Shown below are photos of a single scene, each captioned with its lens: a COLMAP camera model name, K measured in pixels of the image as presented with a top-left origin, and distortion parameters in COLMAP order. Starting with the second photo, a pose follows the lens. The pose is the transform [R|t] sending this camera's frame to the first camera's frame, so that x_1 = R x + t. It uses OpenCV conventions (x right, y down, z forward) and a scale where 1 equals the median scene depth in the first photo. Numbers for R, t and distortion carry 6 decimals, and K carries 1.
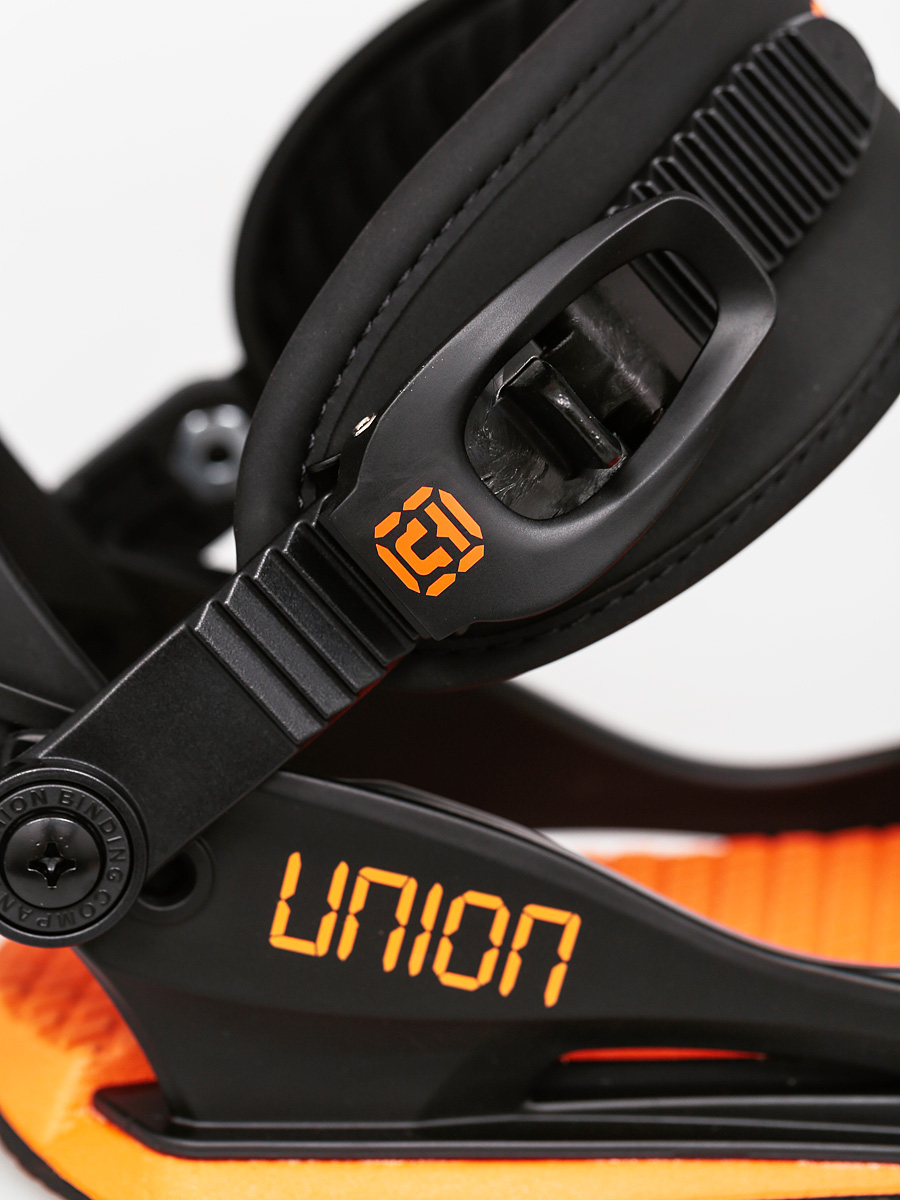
lens RADIAL K [[3732.1, 0, 450.0], [0, 3732.1, 600.0], [0, 0, 1]] dist [-0.025416, 36.612567]
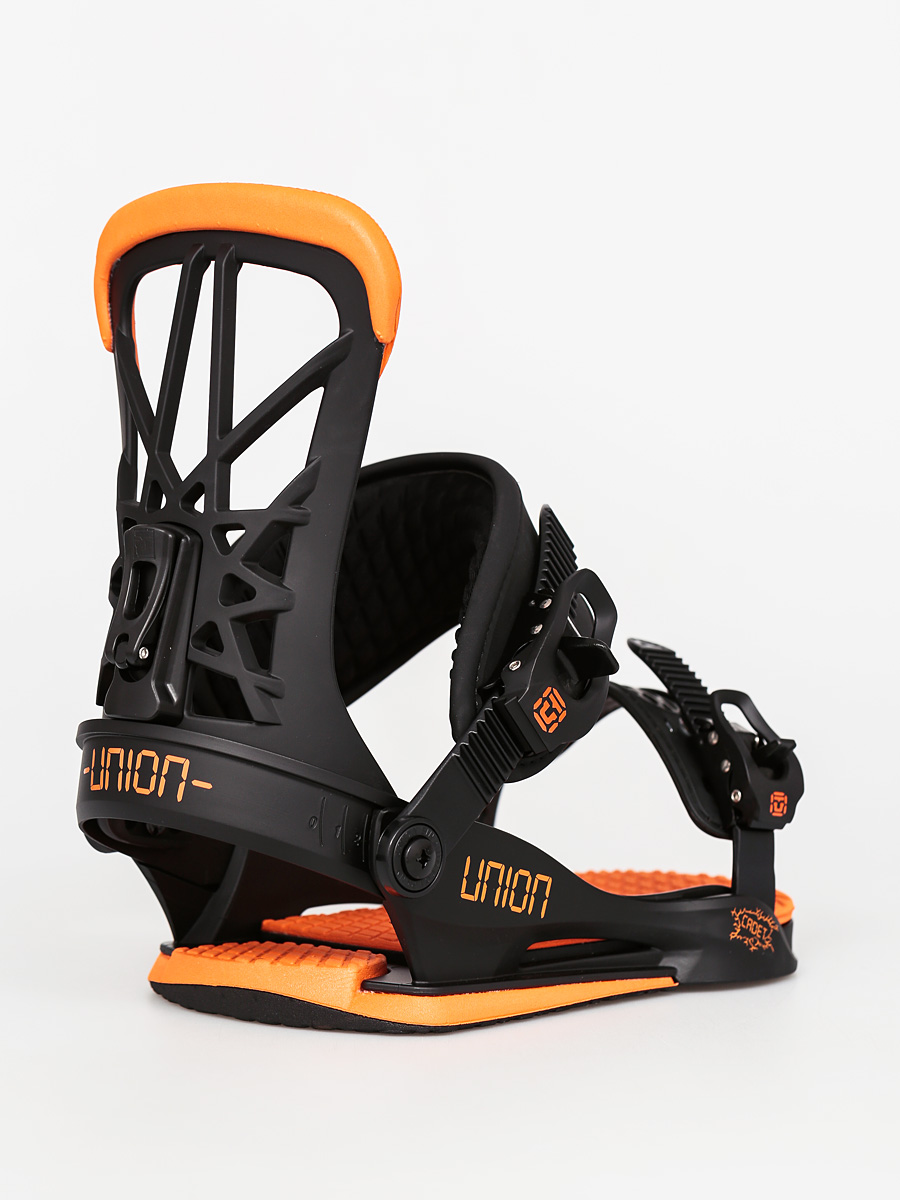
lens RADIAL K [[3732.1, 0, 450.0], [0, 3732.1, 600.0], [0, 0, 1]] dist [-0.025416, 36.612567]
pose [[0.774666, -0.029845, 0.631666, -1.492335], [0.117449, 0.988297, -0.097343, 0.133808], [-0.621368, 0.149597, 0.769105, -0.784204]]
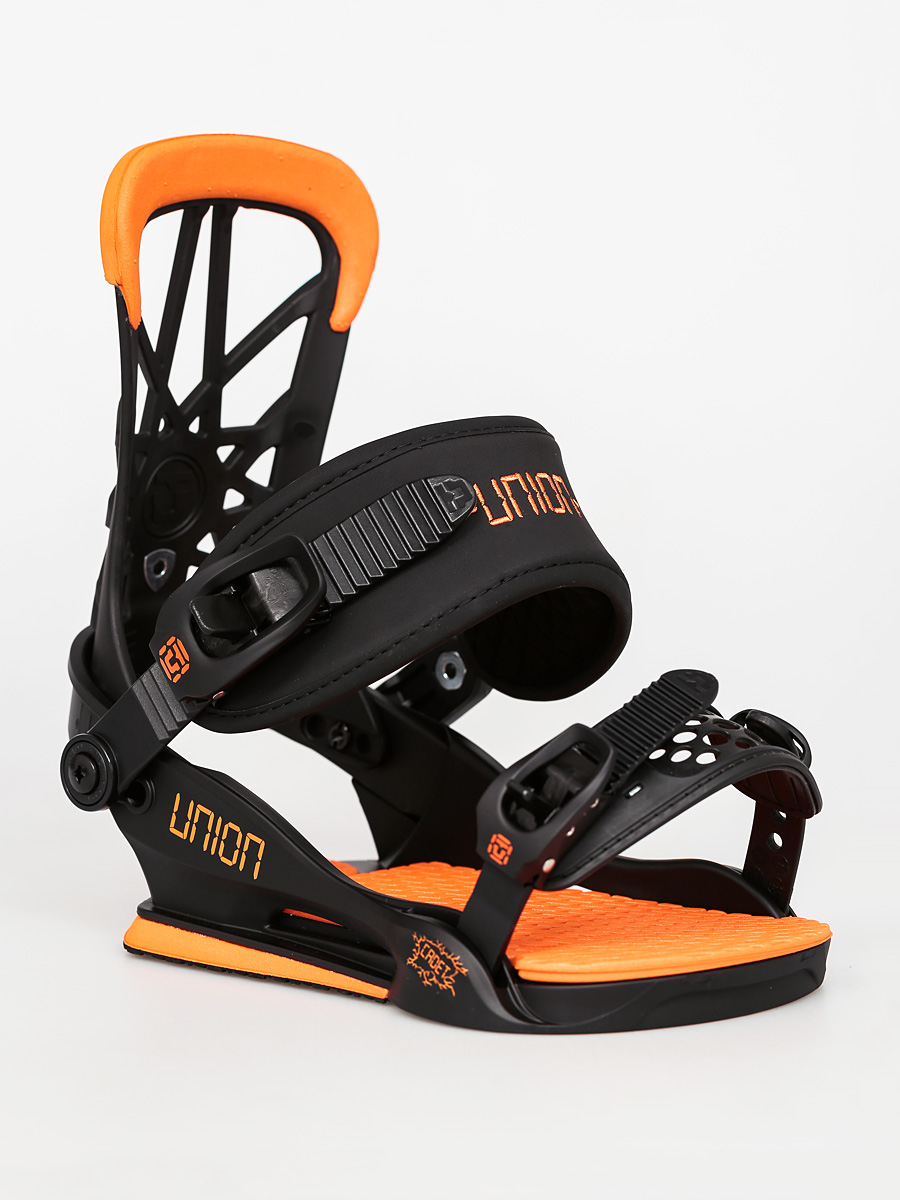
lens RADIAL K [[3732.1, 0, 450.0], [0, 3732.1, 600.0], [0, 0, 1]] dist [-0.025416, 36.612567]
pose [[0.656780, 0.101656, -0.747199, 1.815661], [-0.182196, 0.982907, -0.026425, -0.020956], [0.731741, 0.153492, 0.664075, -0.461136]]
